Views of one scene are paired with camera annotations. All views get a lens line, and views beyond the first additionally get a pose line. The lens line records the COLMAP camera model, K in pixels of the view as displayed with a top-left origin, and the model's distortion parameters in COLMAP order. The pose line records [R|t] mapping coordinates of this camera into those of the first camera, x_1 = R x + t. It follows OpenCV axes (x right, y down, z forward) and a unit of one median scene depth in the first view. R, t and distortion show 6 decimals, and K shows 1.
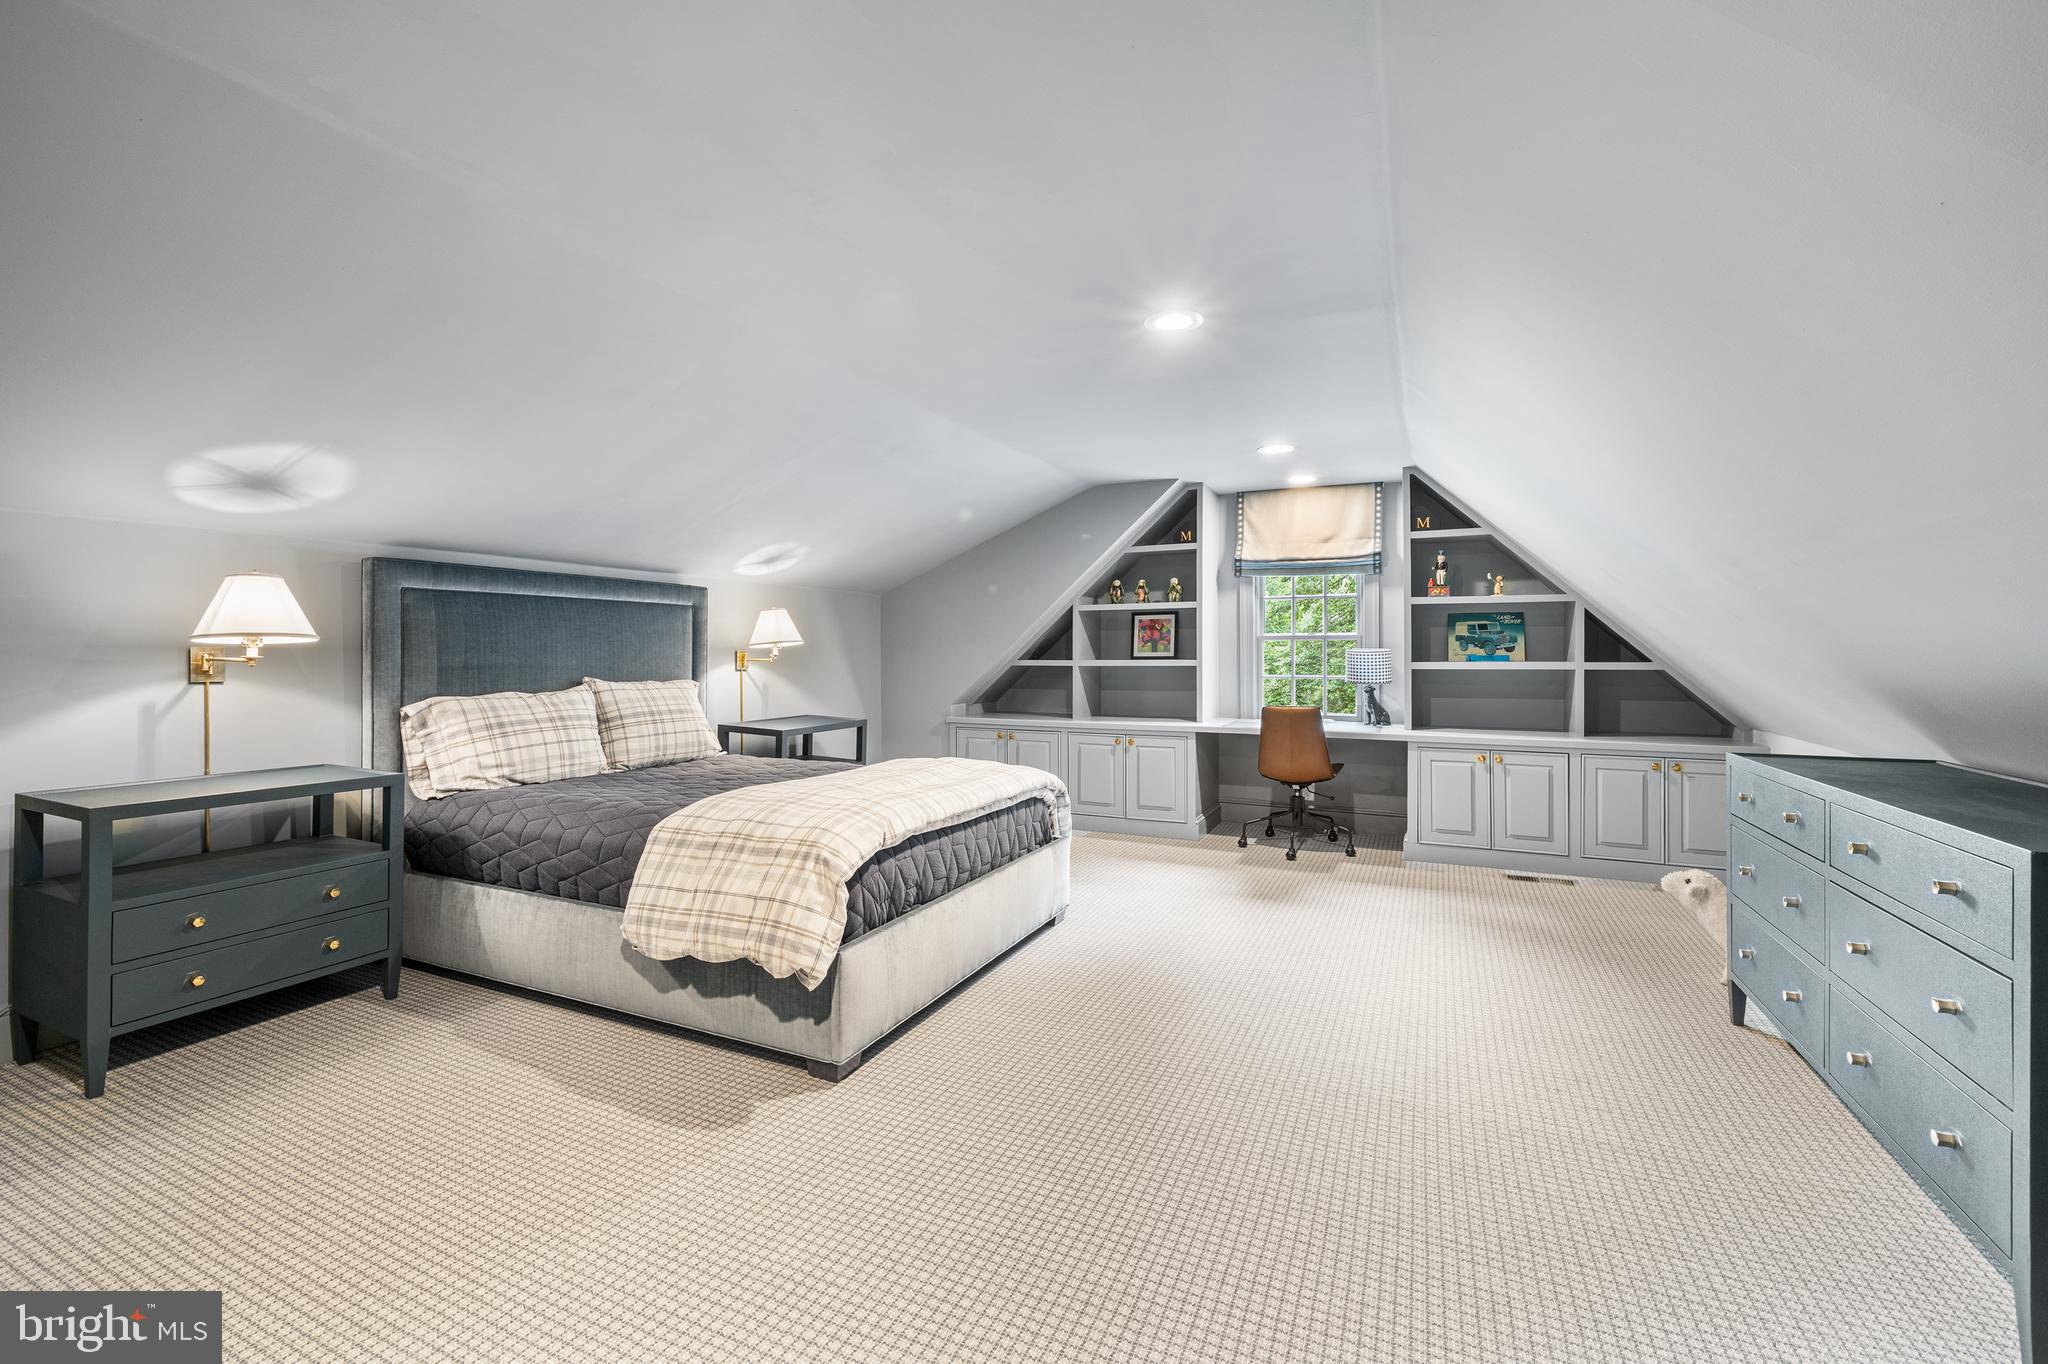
lens RADIAL K [[839.1, 0, 1029.4], [0, 839.1, 663.4], [0, 0, 1]] dist [0.000680, -0.001145]
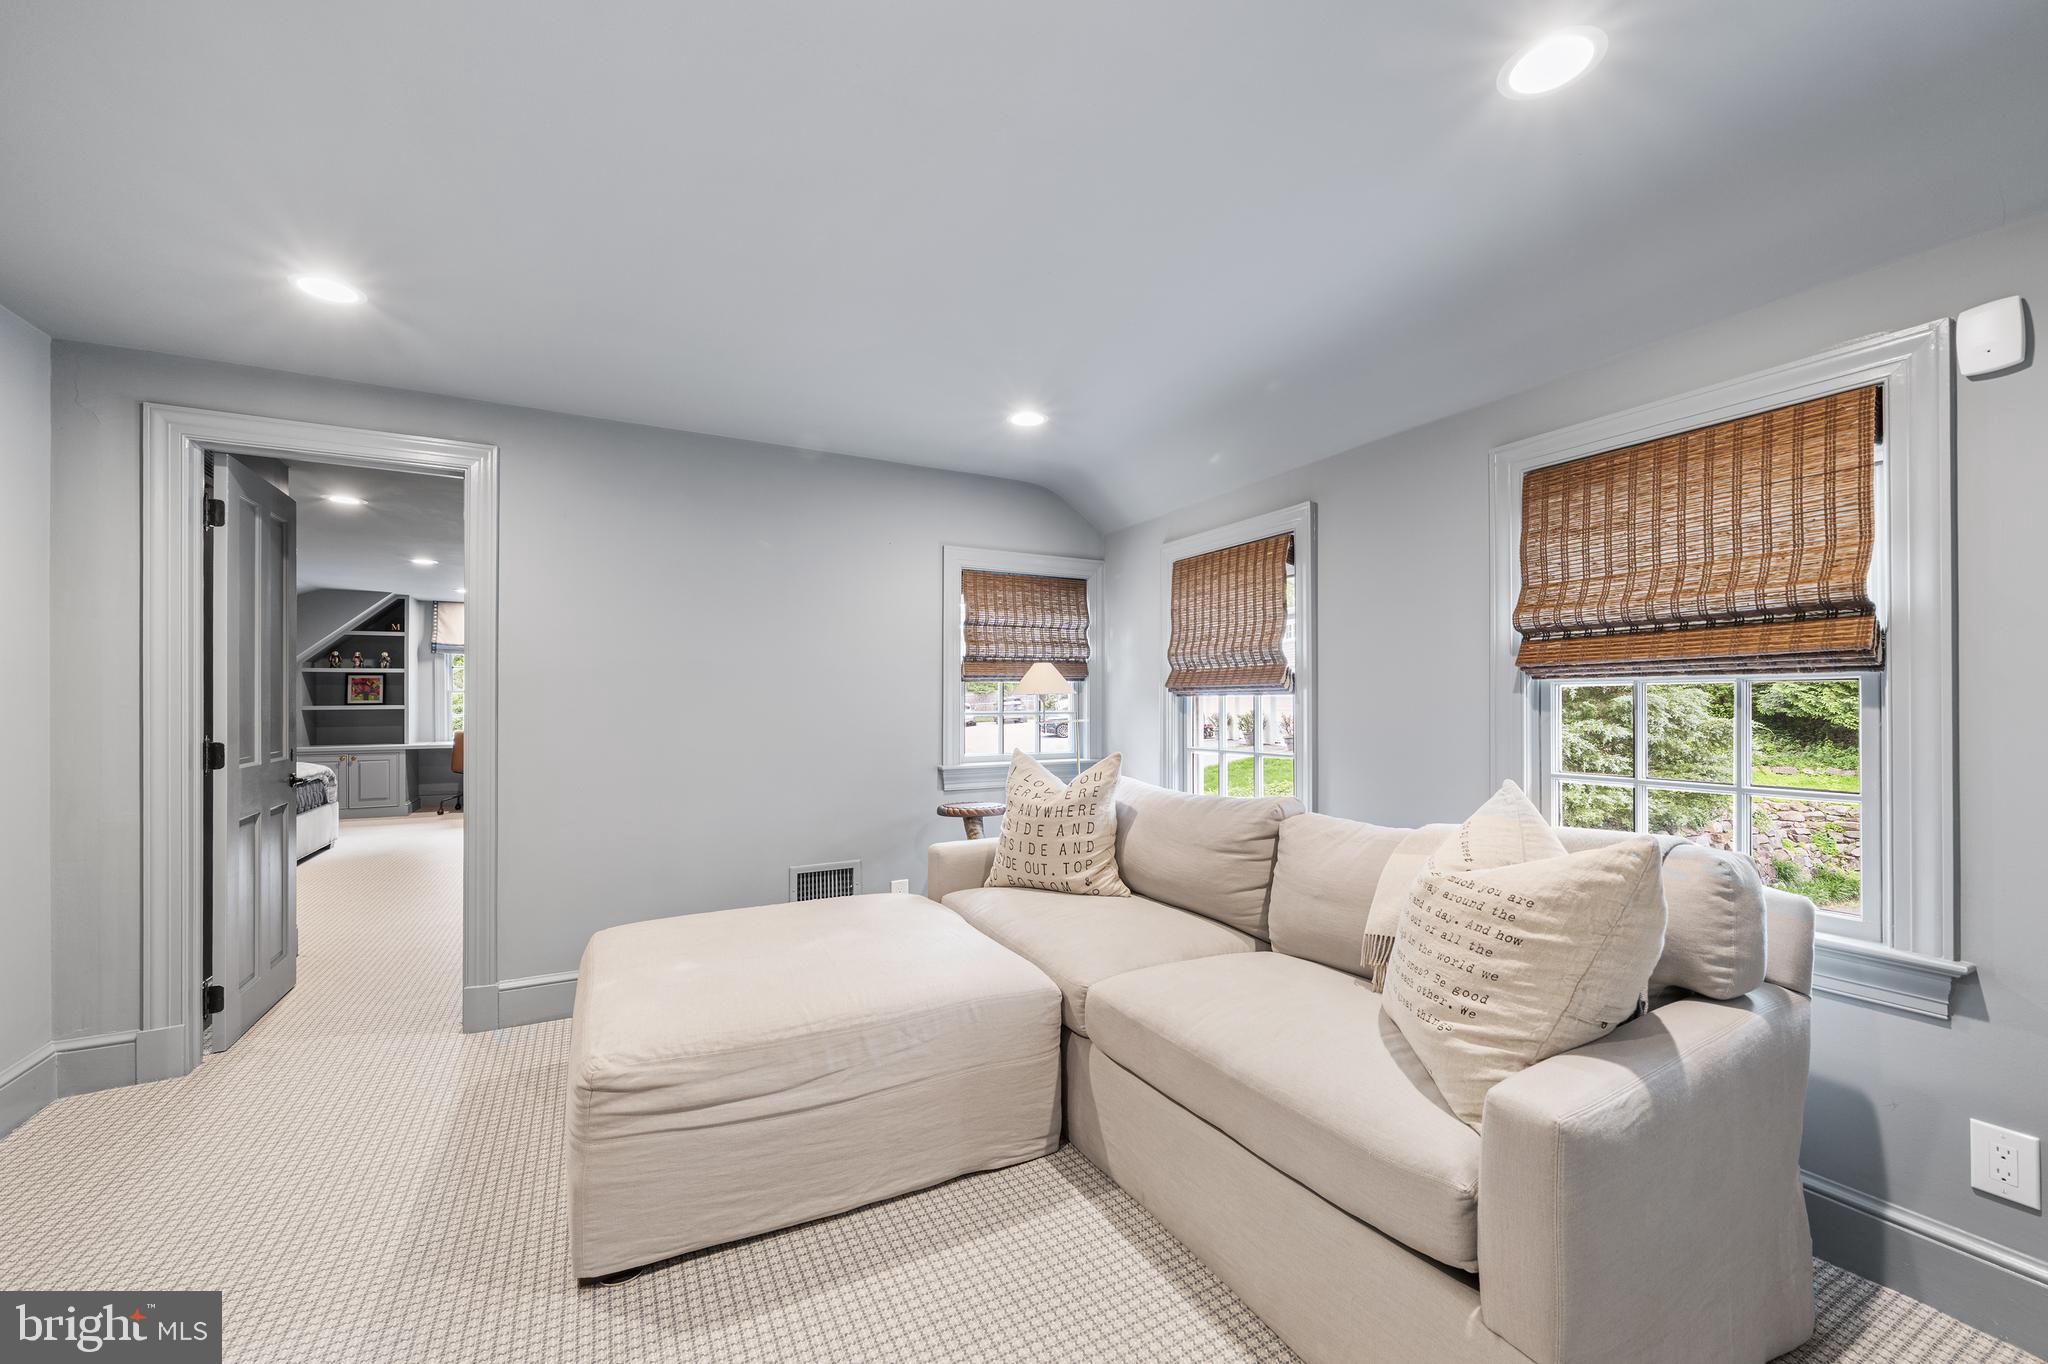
lens RADIAL K [[765.6, 0, 1018.3], [0, 765.6, 698.3], [0, 0, 1]] dist [-0.002324, 0.000352]
pose [[0.589685, 0.002758, 0.807629, -0.278780], [0.009014, 0.999909, -0.009996, 0.007502], [-0.807583, 0.013174, 0.589606, -0.780822]]
